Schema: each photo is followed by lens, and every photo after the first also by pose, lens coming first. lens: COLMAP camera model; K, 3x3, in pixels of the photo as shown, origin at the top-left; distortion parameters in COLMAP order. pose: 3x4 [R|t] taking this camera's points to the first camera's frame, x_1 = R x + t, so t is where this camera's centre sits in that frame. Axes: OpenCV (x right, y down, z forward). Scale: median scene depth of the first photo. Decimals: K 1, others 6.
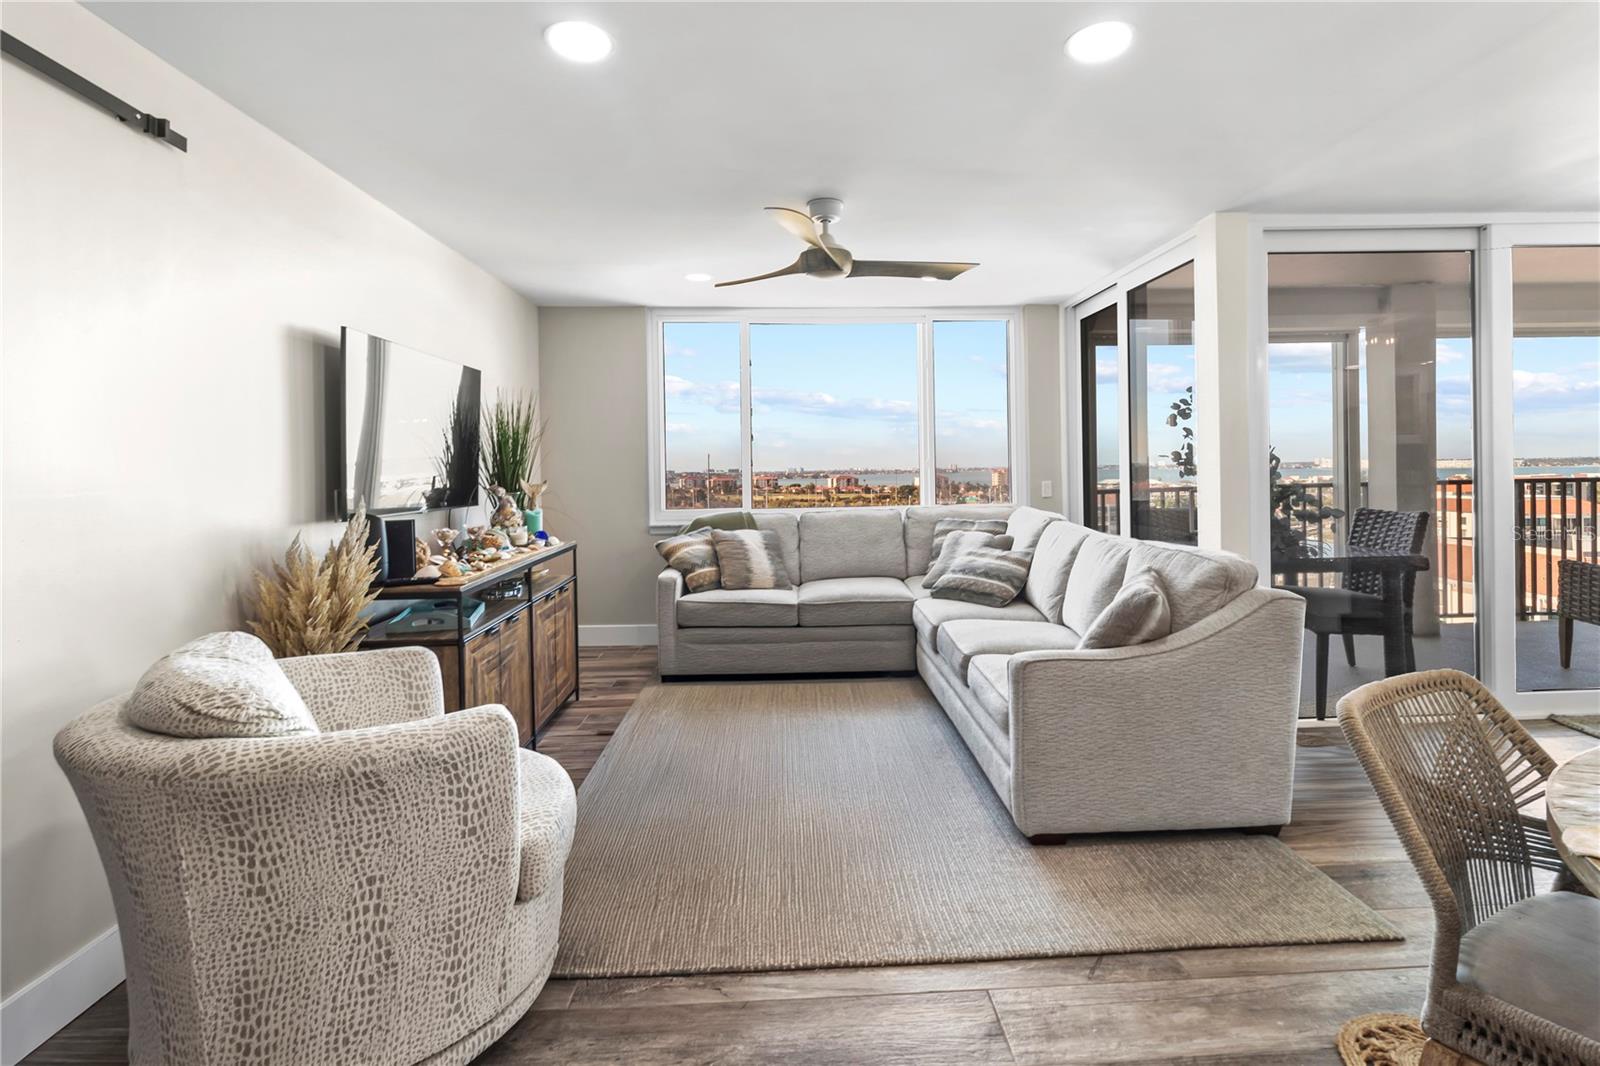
lens RADIAL K [[755.8, 0, 804.3], [0, 755.8, 467.8], [0, 0, 1]] dist [0.003377, -0.000371]
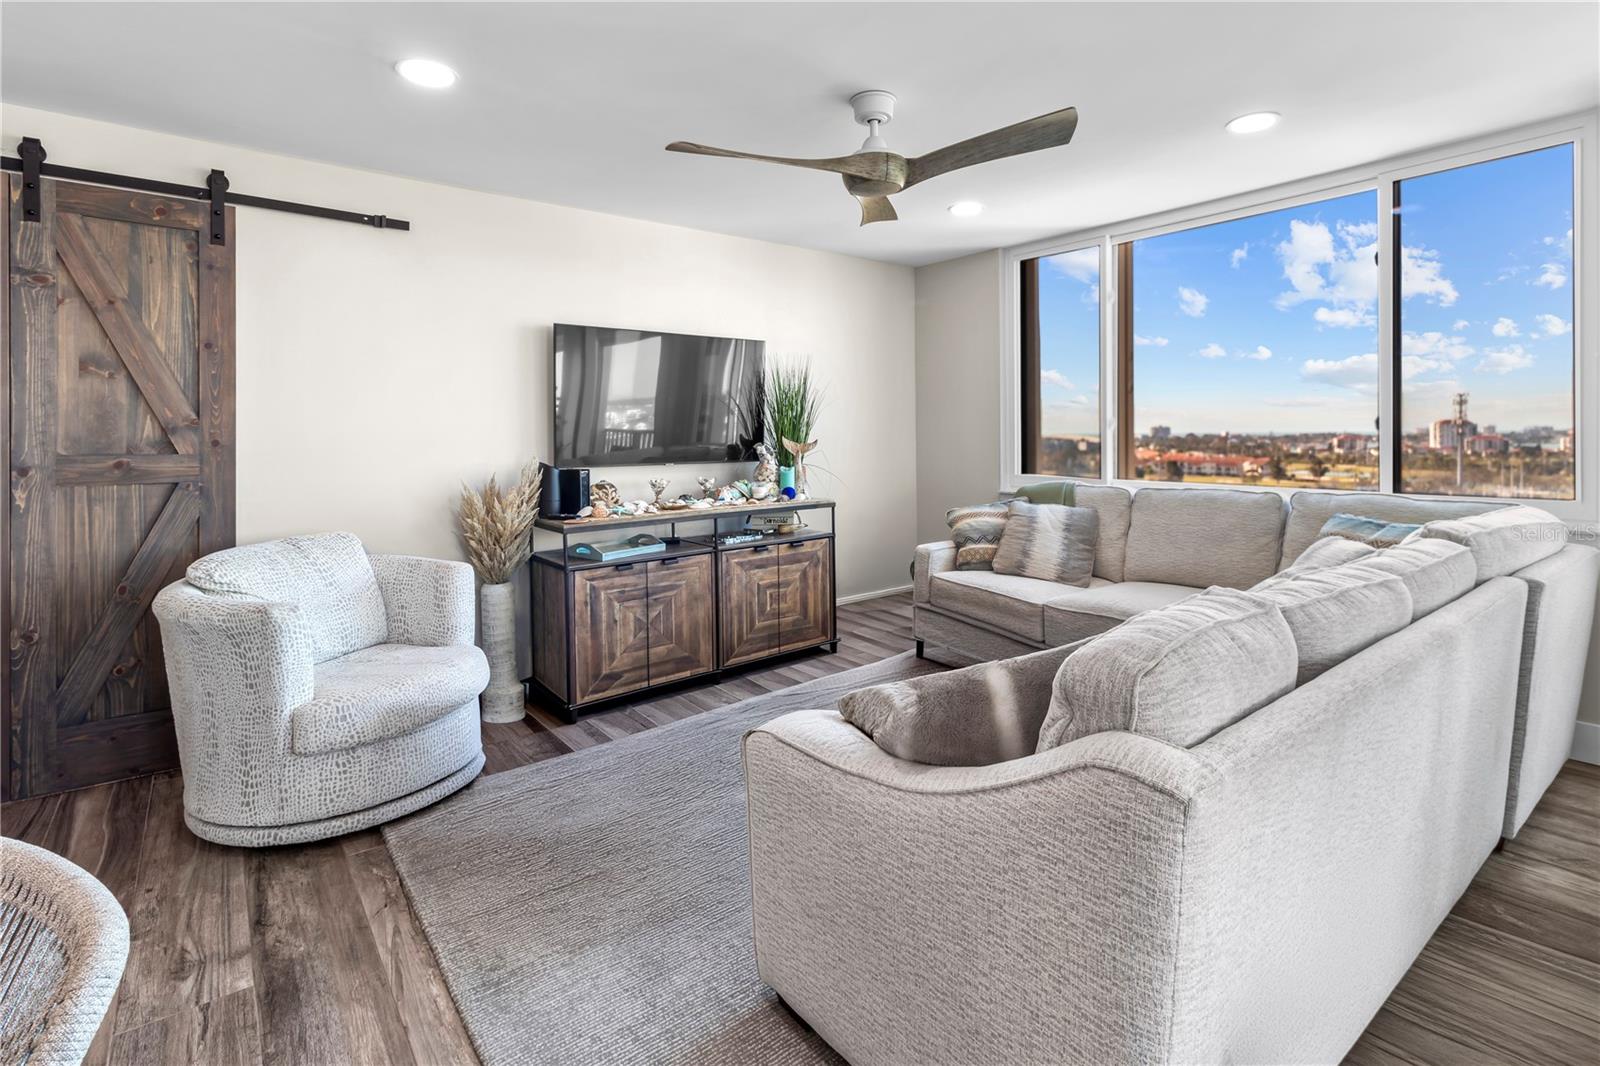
lens RADIAL K [[755.8, 0, 798.4], [0, 755.8, 427.6], [0, 0, 1]] dist [0.003377, -0.000371]
pose [[0.600833, 0.007739, -0.799337, 0.490224], [-0.001040, 0.999960, 0.008900, -0.008588], [0.799374, -0.004516, 0.600817, 0.357709]]
